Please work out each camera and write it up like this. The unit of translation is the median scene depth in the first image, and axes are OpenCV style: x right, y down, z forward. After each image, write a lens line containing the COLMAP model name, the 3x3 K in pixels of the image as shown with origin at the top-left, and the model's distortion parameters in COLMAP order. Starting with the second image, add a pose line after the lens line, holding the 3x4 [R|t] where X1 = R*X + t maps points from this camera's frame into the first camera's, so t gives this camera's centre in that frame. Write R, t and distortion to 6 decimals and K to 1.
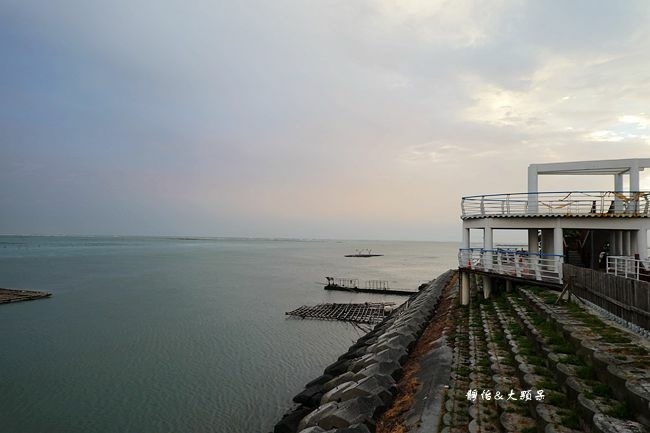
lens RADIAL K [[438.4, 0, 325.0], [0, 438.4, 216.5], [0, 0, 1]] dist [0.012969, 0.003861]
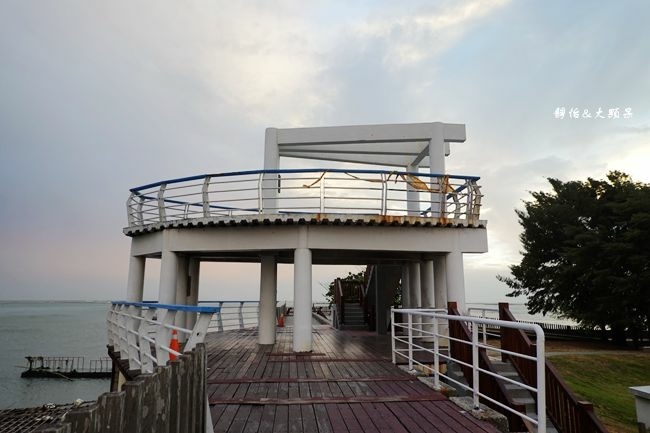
lens RADIAL K [[438.4, 0, 325.0], [0, 438.4, 216.5], [0, 0, 1]] dist [0.012969, 0.003861]
pose [[0.926932, 0.058565, 0.370631, 0.367782], [-0.007767, 0.990528, -0.137093, 0.053112], [-0.375149, 0.124197, 0.918607, 0.550362]]
